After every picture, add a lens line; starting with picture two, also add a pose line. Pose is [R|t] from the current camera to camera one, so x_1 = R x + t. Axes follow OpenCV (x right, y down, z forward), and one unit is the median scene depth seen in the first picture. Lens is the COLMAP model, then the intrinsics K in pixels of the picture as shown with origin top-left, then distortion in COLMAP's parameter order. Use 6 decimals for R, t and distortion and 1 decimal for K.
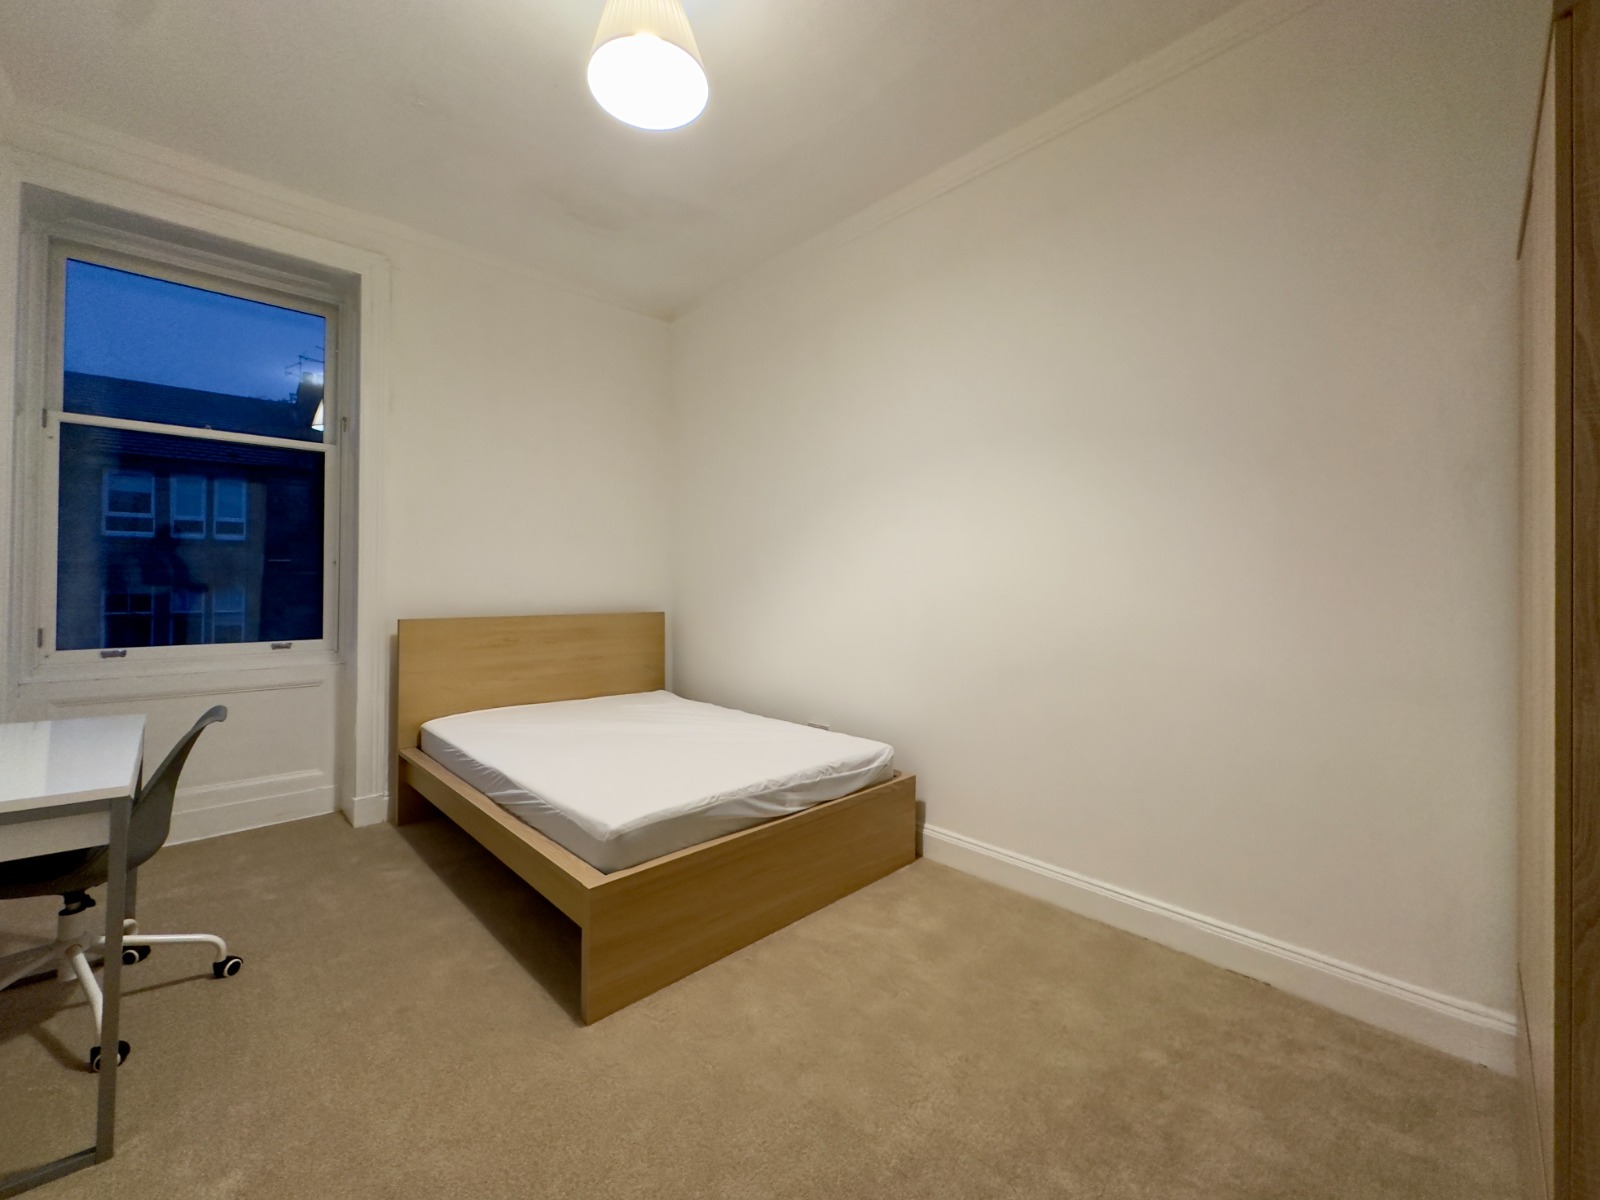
lens RADIAL K [[649.8, 0, 798.6], [0, 649.8, 574.3], [0, 0, 1]] dist [0.001196, -0.000165]
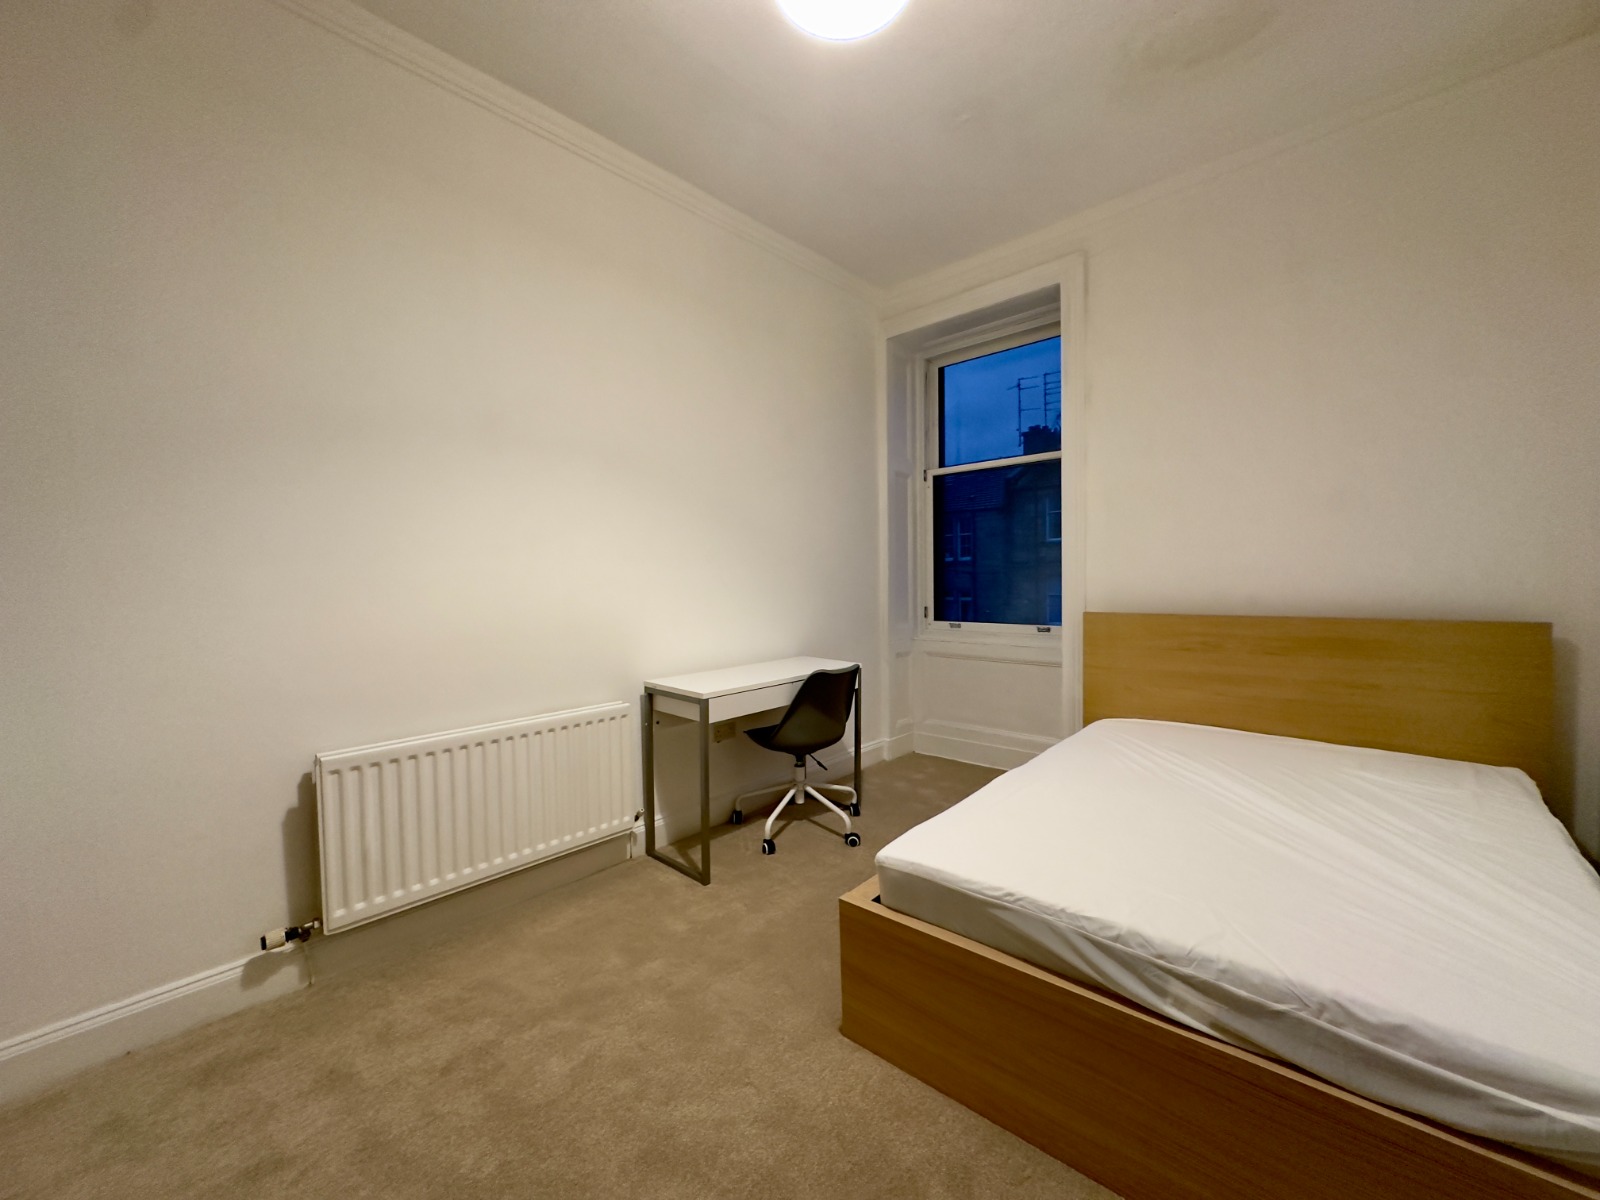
lens RADIAL K [[633.2, 0, 798.0], [0, 633.2, 595.5], [0, 0, 1]] dist [0.001588, -0.000011]
pose [[0.079342, 0.024099, -0.996556, 0.420040], [0.035044, 0.999022, 0.026949, 0.002303], [0.996231, -0.037061, 0.078420, 0.610251]]
